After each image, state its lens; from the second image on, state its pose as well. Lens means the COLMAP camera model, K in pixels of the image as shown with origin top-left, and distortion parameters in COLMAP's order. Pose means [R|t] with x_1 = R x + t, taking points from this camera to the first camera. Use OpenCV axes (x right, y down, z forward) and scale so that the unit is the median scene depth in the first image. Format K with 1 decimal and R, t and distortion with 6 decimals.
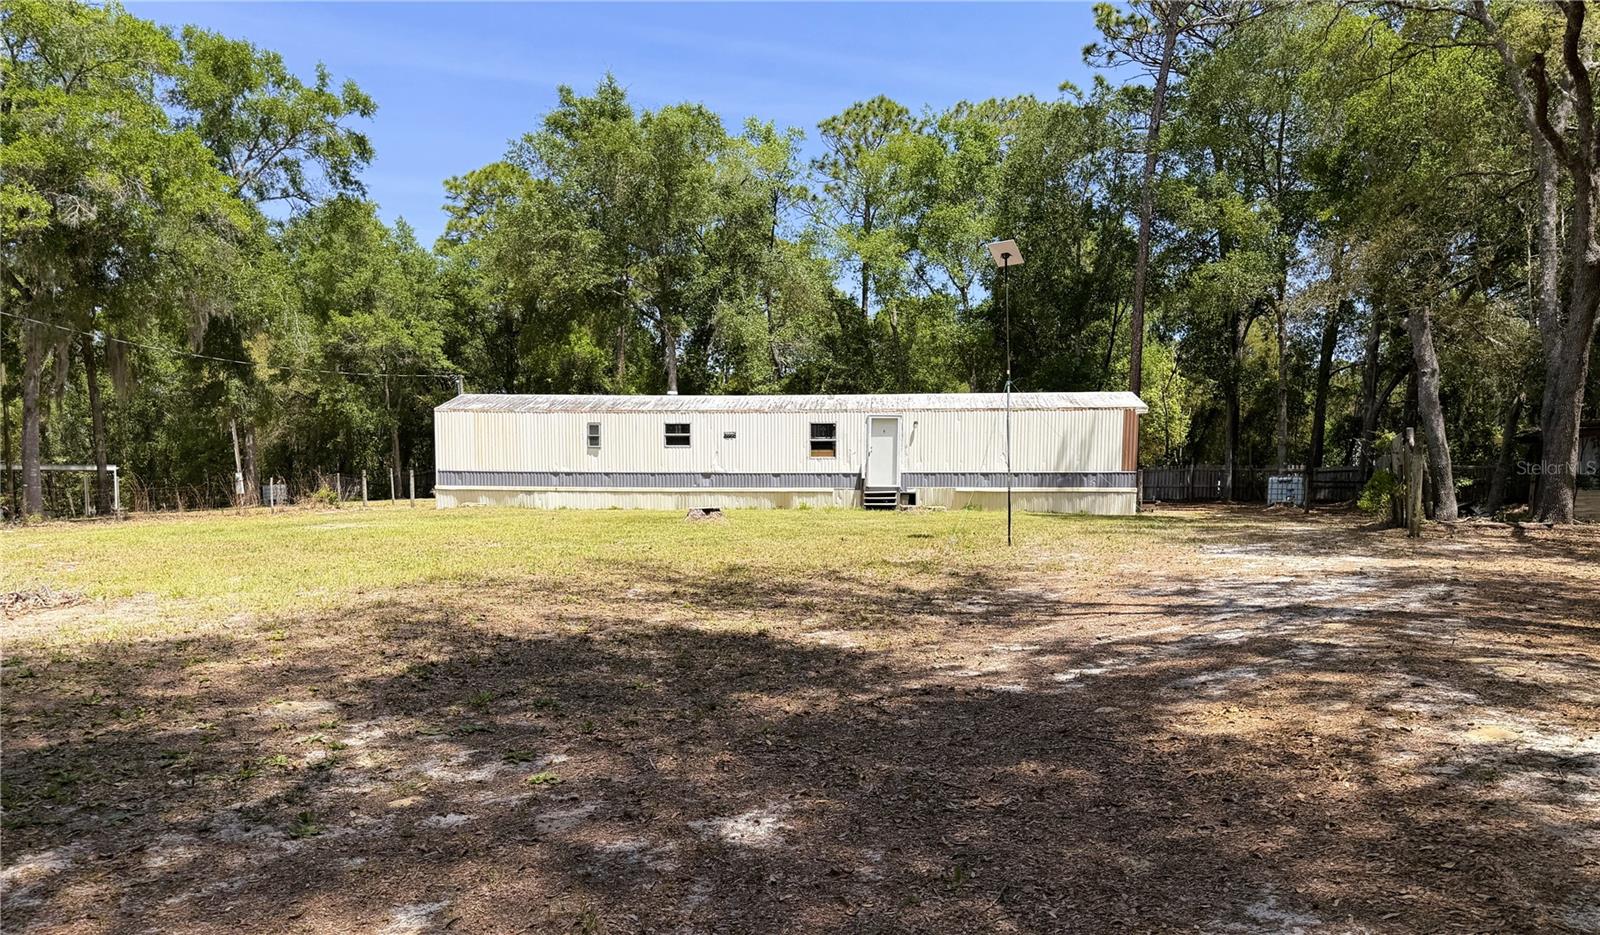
lens RADIAL K [[1083.5, 0, 803.6], [0, 1083.5, 468.3], [0, 0, 1]] dist [0.003128, 0.000485]
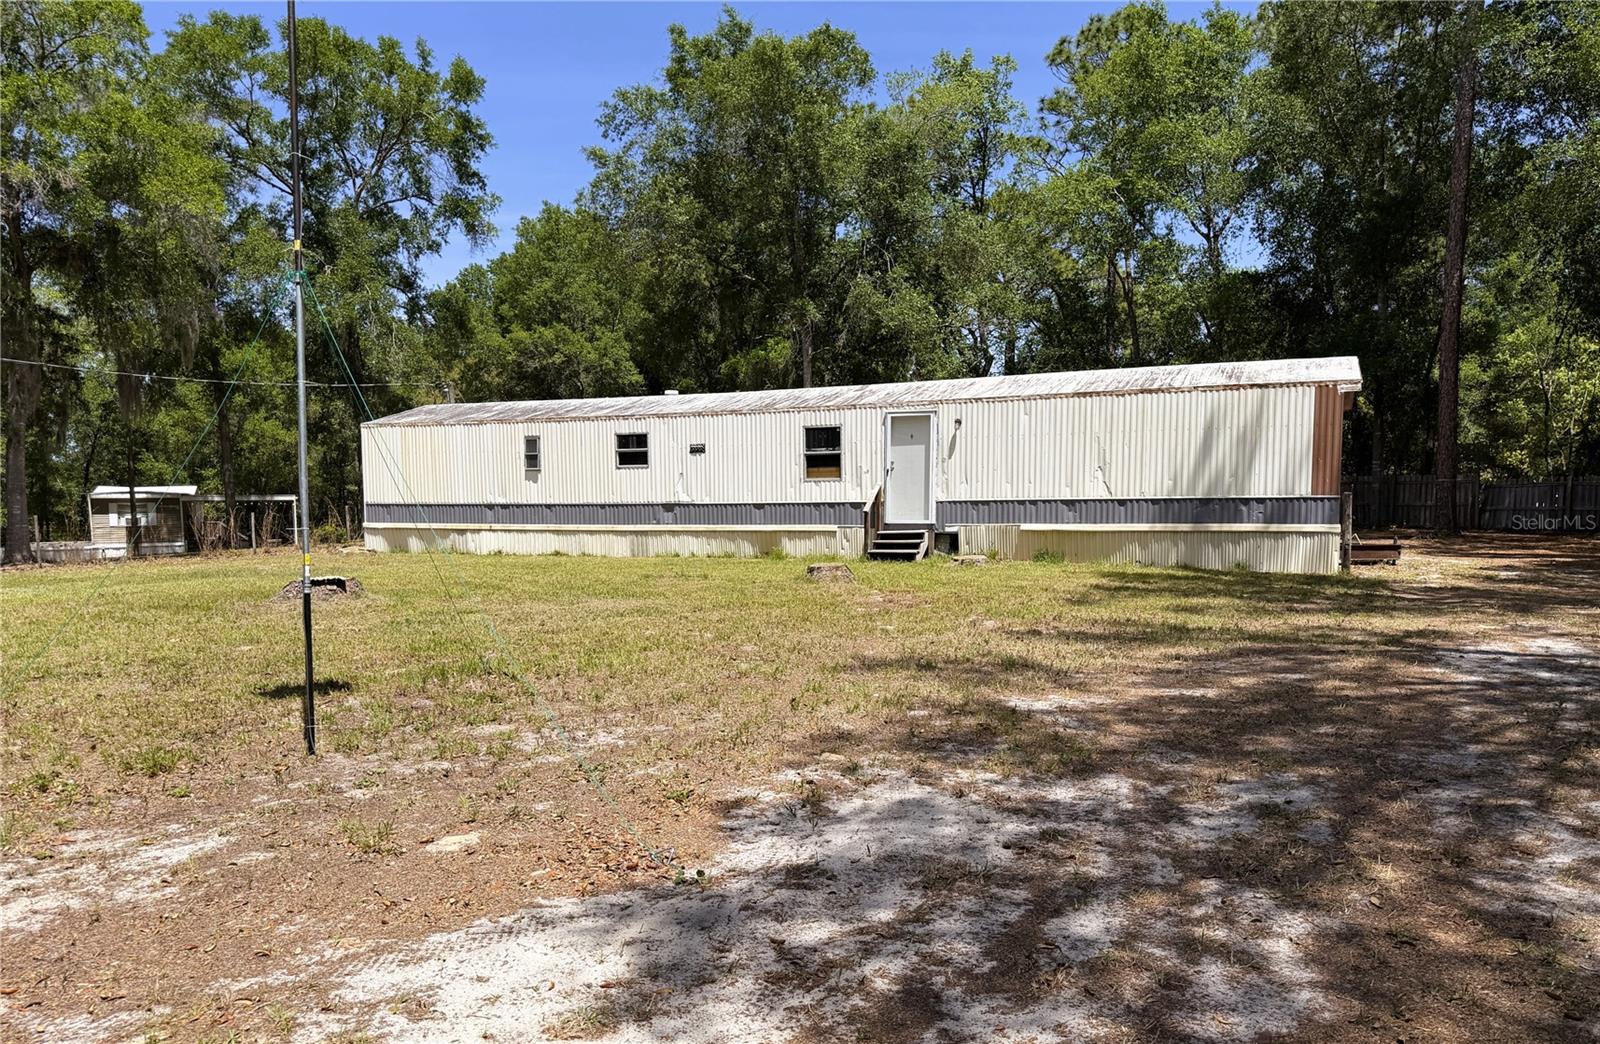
lens RADIAL K [[1106.2, 0, 796.8], [0, 1106.2, 532.8], [0, 0, 1]] dist [0.013814, -0.000604]
pose [[0.949711, -0.000946, -0.313126, 0.211189], [0.014613, 0.999040, 0.041303, -0.005364], [0.312787, -0.043802, 0.948813, 0.351776]]
